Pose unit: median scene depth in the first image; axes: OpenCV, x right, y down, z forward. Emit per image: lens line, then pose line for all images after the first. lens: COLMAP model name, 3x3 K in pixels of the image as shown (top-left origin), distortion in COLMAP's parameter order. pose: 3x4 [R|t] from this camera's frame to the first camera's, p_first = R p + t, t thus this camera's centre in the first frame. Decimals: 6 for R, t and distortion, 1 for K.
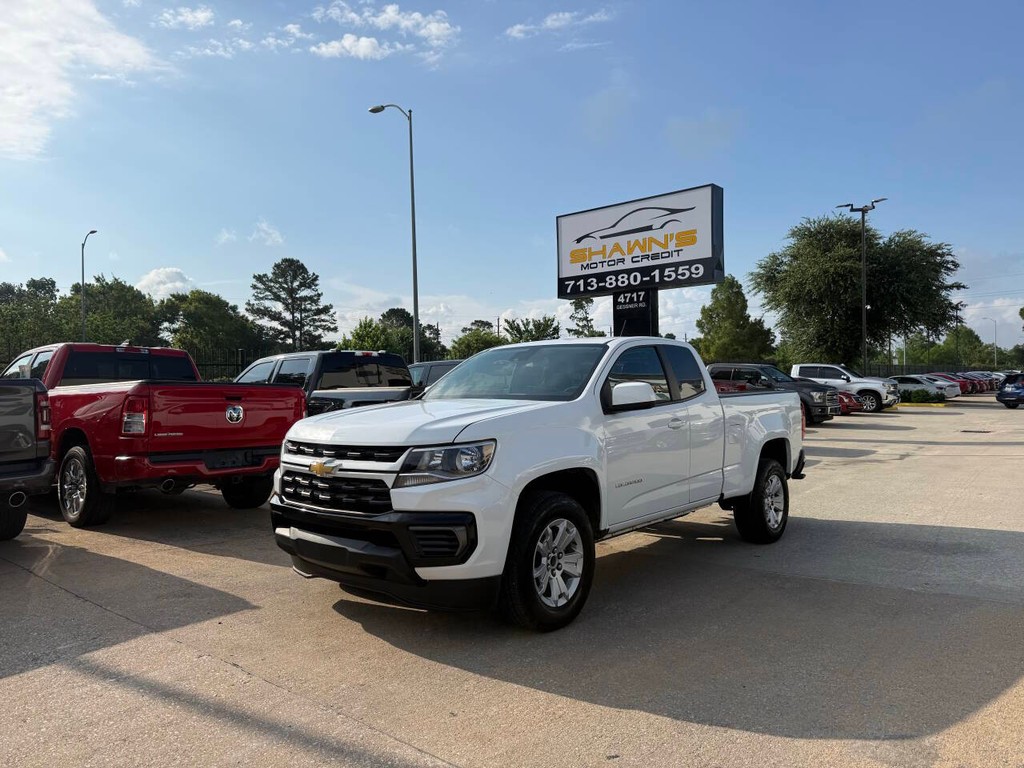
lens RADIAL K [[717.1, 0, 507.3], [0, 717.1, 375.7], [0, 0, 1]] dist [0.078642, -0.097973]
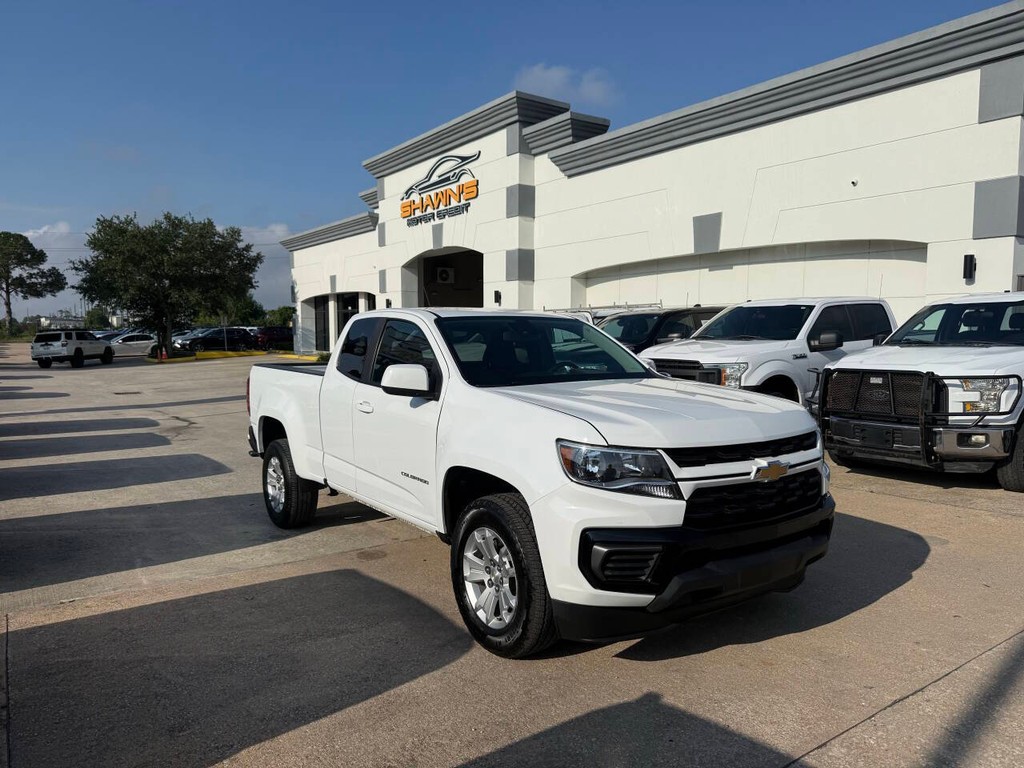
lens RADIAL K [[709.1, 0, 520.7], [0, 709.1, 400.6], [0, 0, 1]] dist [0.063224, -0.085038]
pose [[0.243691, -0.070510, 0.967286, -0.215850], [-0.017937, 0.996855, 0.077184, -0.001476], [-0.969687, -0.036160, 0.241660, 0.212598]]
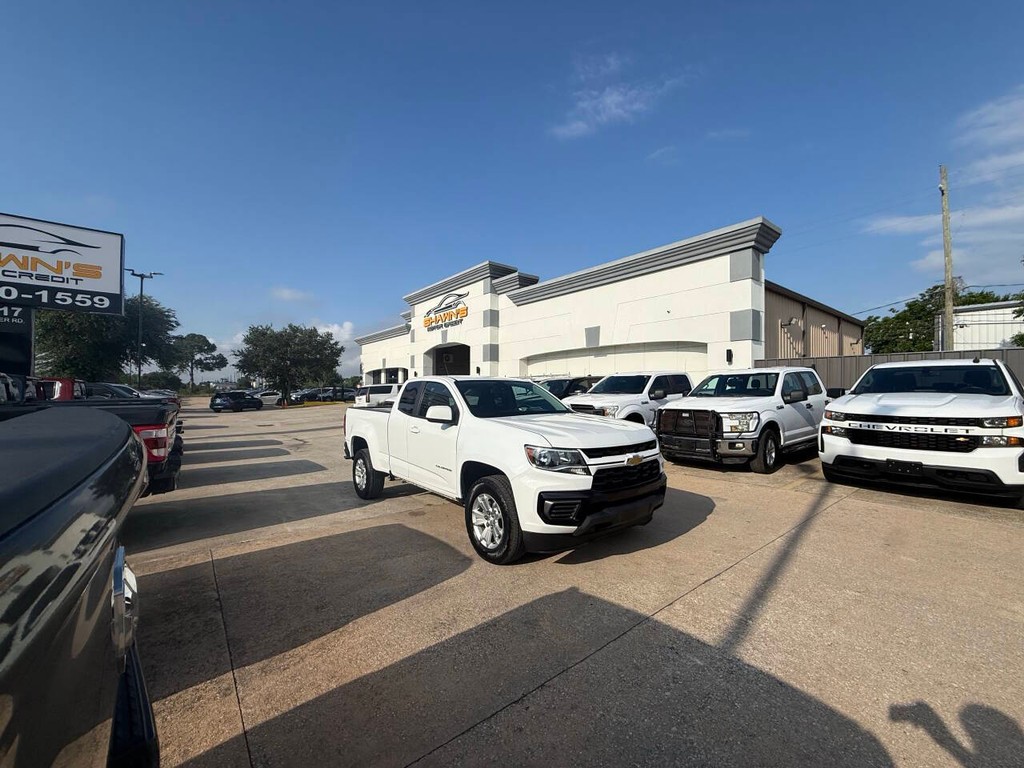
lens RADIAL K [[405.6, 0, 510.7], [0, 405.6, 385.4], [0, 0, 1]] dist [-0.001133, 0.000144]
pose [[0.191229, 0.033204, 0.980984, -0.232668], [-0.014554, 0.999414, -0.030991, -0.000650], [-0.981438, -0.008351, 0.191600, 0.215629]]
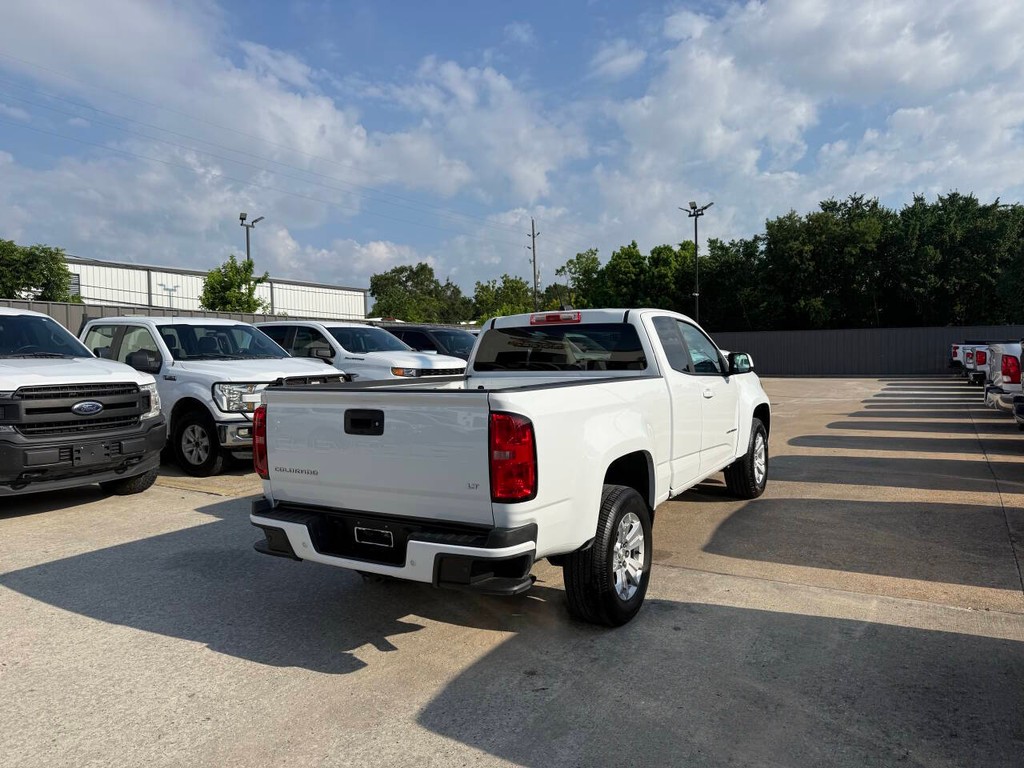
lens RADIAL K [[715.6, 0, 509.7], [0, 715.6, 379.1], [0, 0, 1]] dist [0.075688, -0.096198]
pose [[-0.987351, 0.047671, -0.151215, 0.110367], [0.044547, 0.998719, 0.023982, 0.004245], [0.152165, 0.016943, -0.988210, 0.577032]]
